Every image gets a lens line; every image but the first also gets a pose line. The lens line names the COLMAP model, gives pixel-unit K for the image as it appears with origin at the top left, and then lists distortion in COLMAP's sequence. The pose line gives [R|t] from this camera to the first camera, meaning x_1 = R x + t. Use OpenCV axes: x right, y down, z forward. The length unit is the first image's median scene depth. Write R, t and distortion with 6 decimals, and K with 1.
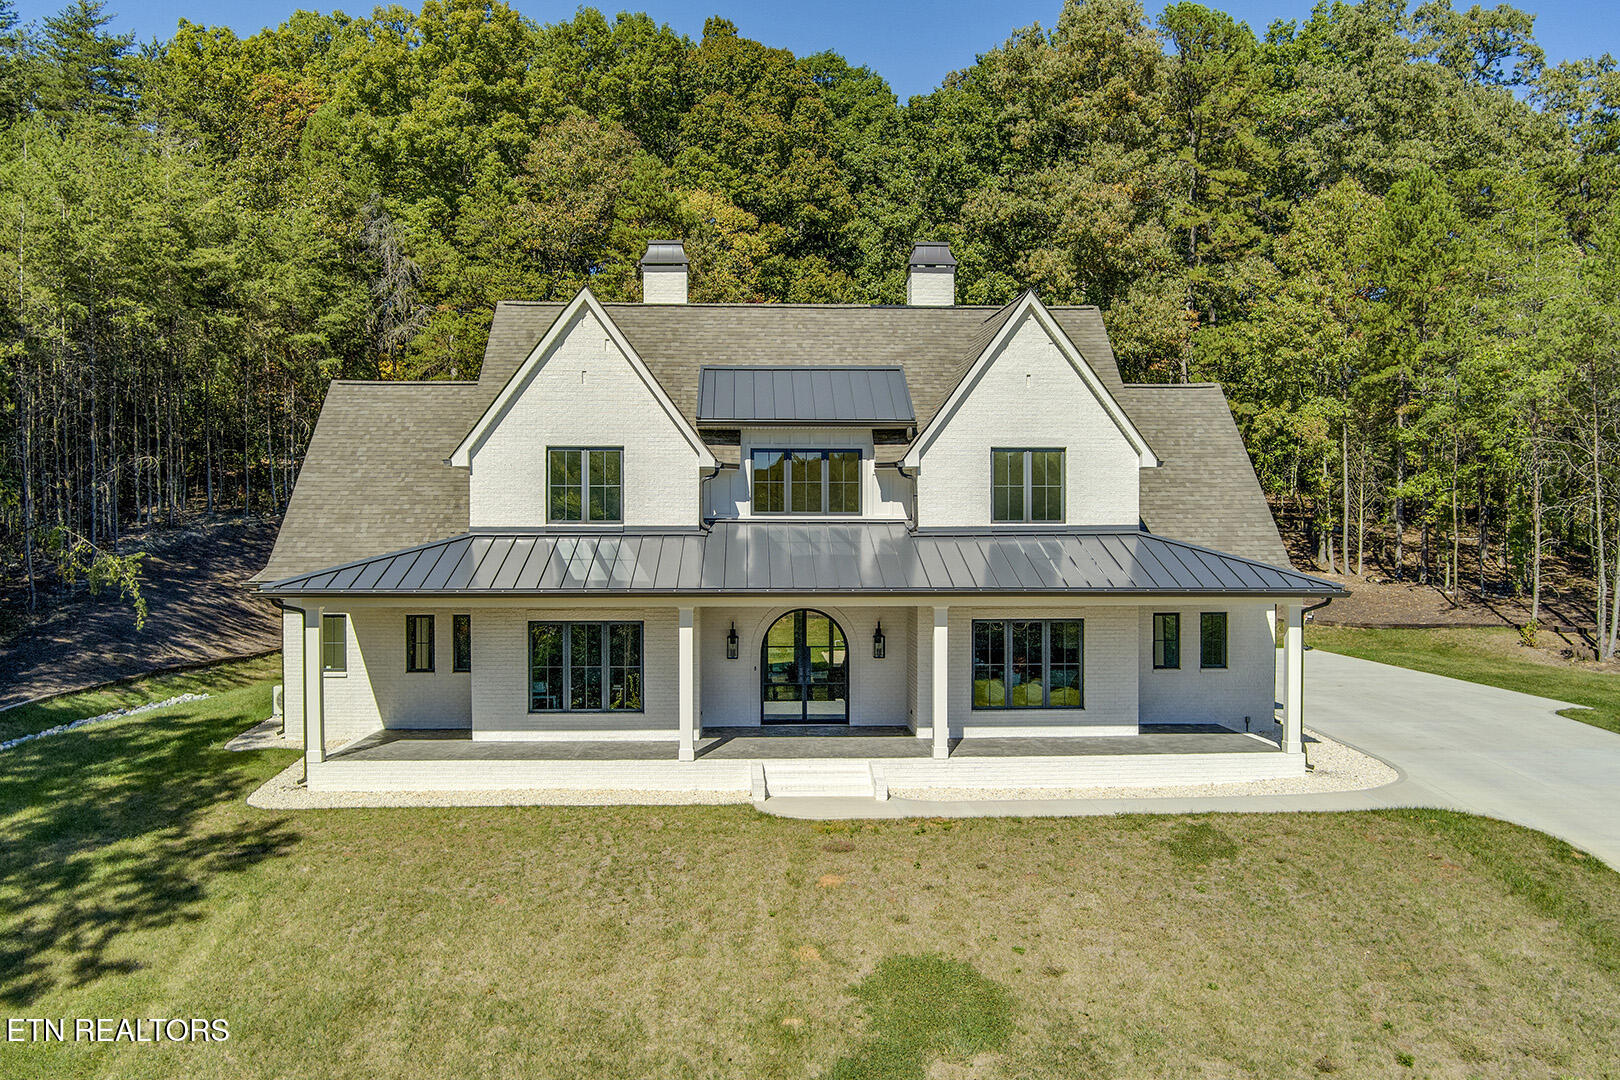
lens RADIAL K [[1354.0, 0, 832.9], [0, 1354.0, 536.9], [0, 0, 1]] dist [-0.053930, -0.000579]
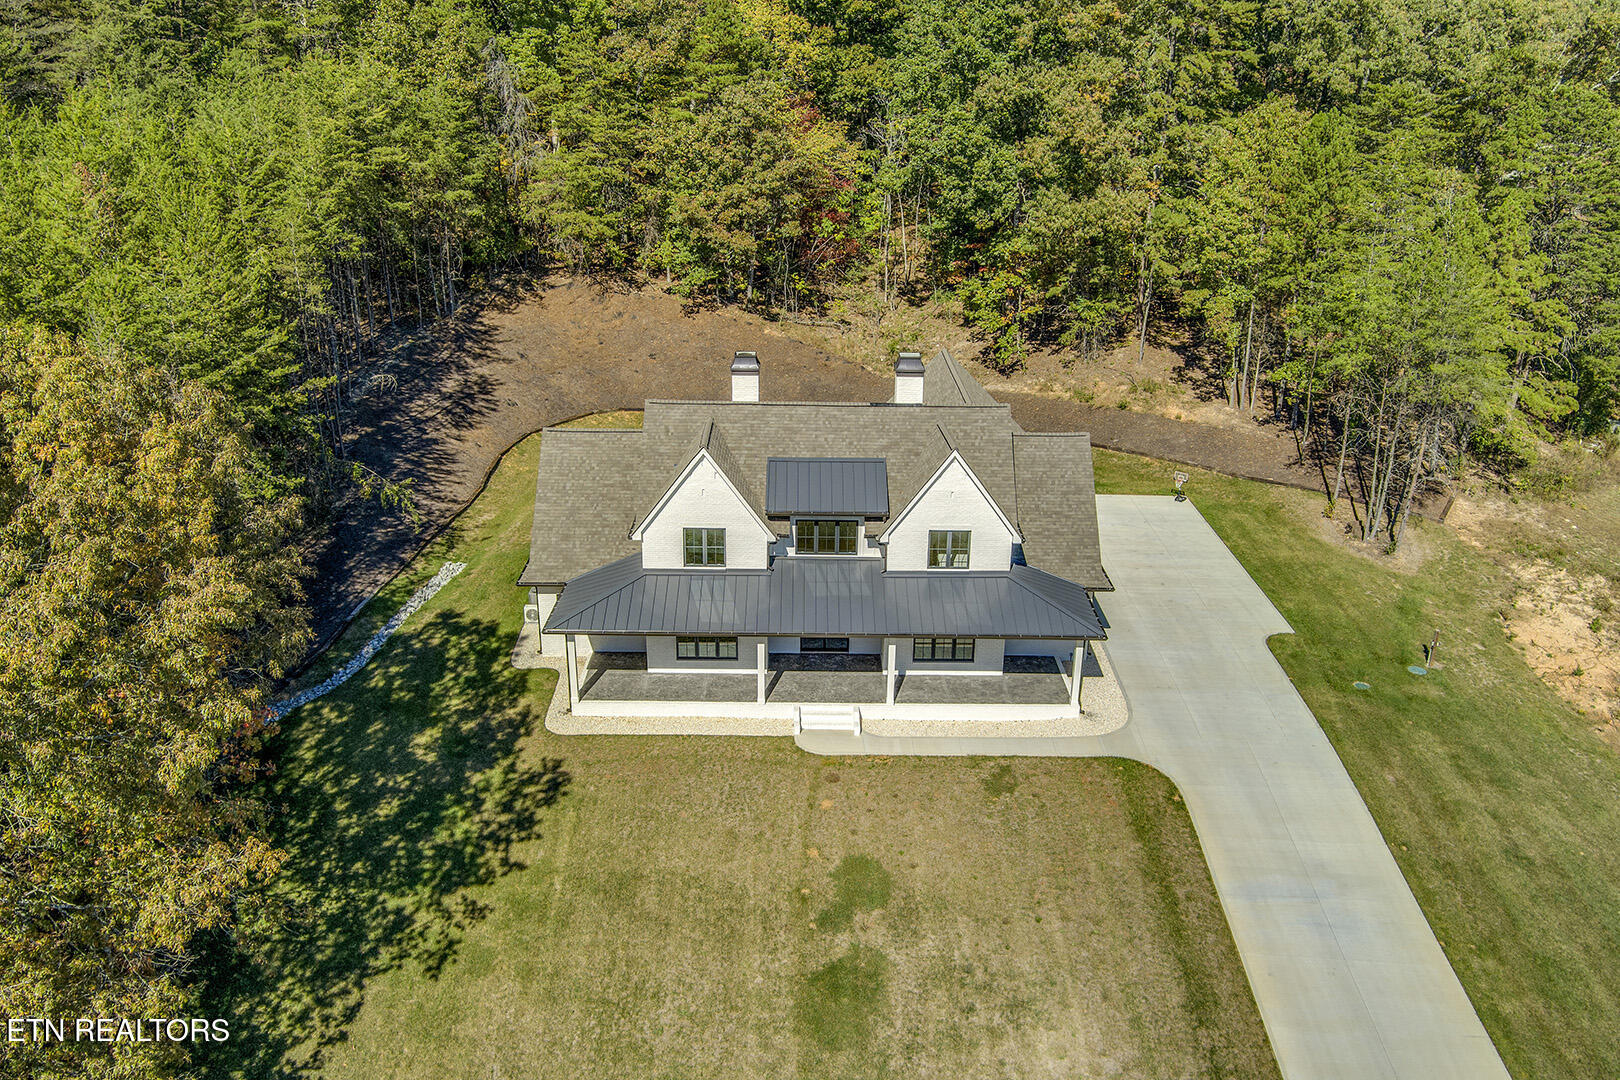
lens RADIAL K [[1354.0, 0, 832.9], [0, 1354.0, 536.9], [0, 0, 1]] dist [-0.053930, -0.000579]
pose [[0.998856, 0.034431, -0.033189, 0.050232], [-0.020226, 0.933033, 0.359221, -0.710319], [0.043335, -0.358139, 0.932662, -0.691407]]
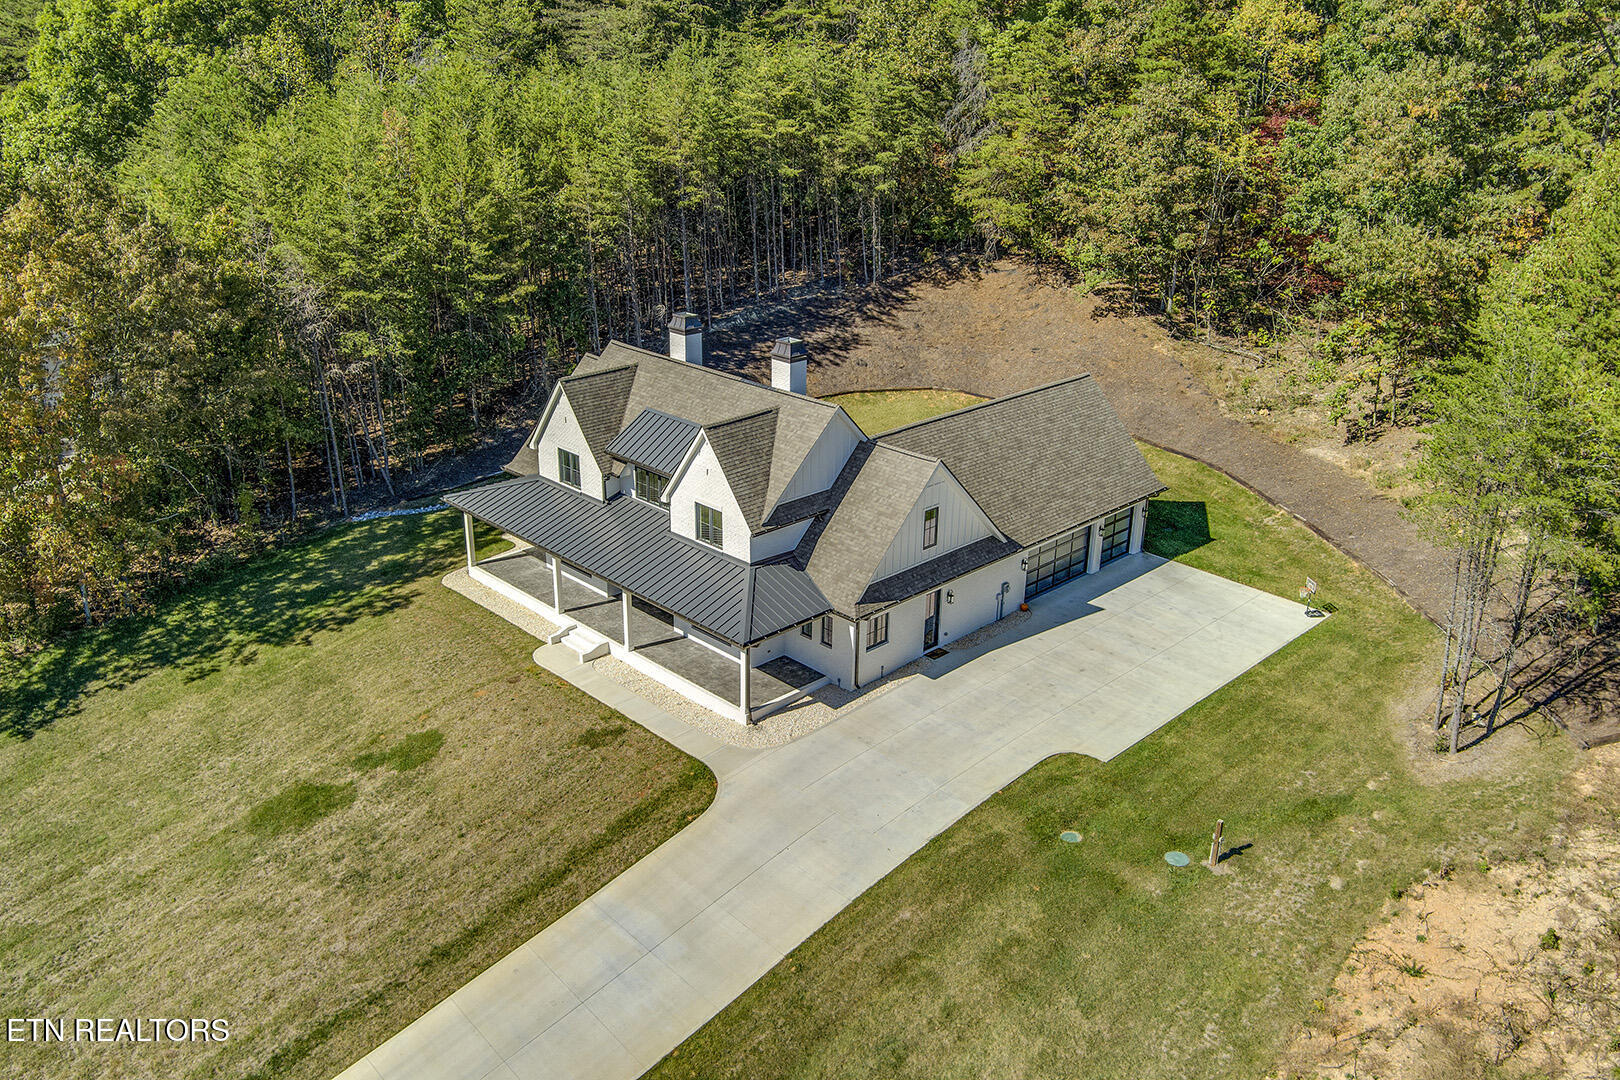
lens RADIAL K [[1354.0, 0, 832.9], [0, 1354.0, 536.9], [0, 0, 1]] dist [-0.053930, -0.000579]
pose [[0.654084, 0.291142, -0.698148, 1.585186], [-0.014933, 0.927751, 0.372901, -0.732149], [0.756274, -0.233483, 0.611175, -0.003263]]
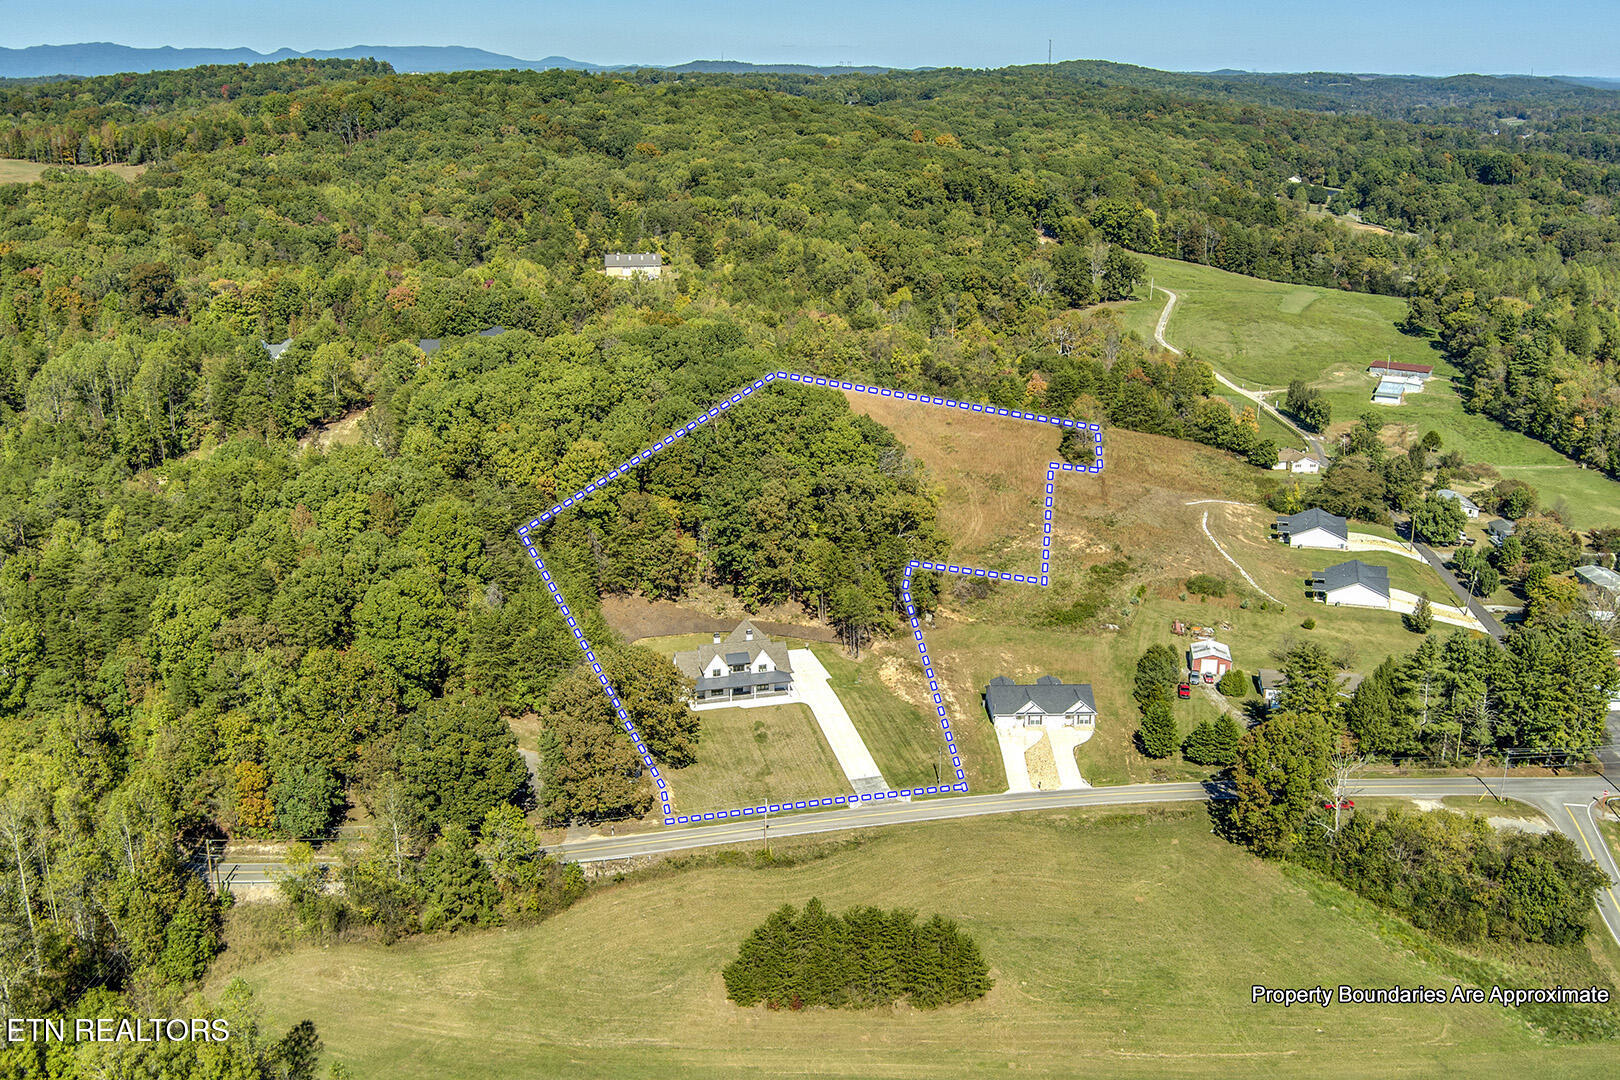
lens RADIAL K [[1354.0, 0, 832.9], [0, 1354.0, 536.9], [0, 0, 1]] dist [-0.053930, -0.000579]
pose [[0.974730, -0.054870, 0.216541, -1.399664], [-0.006000, 0.962583, 0.270919, -3.547484], [-0.223304, -0.265372, 0.937930, -7.872493]]
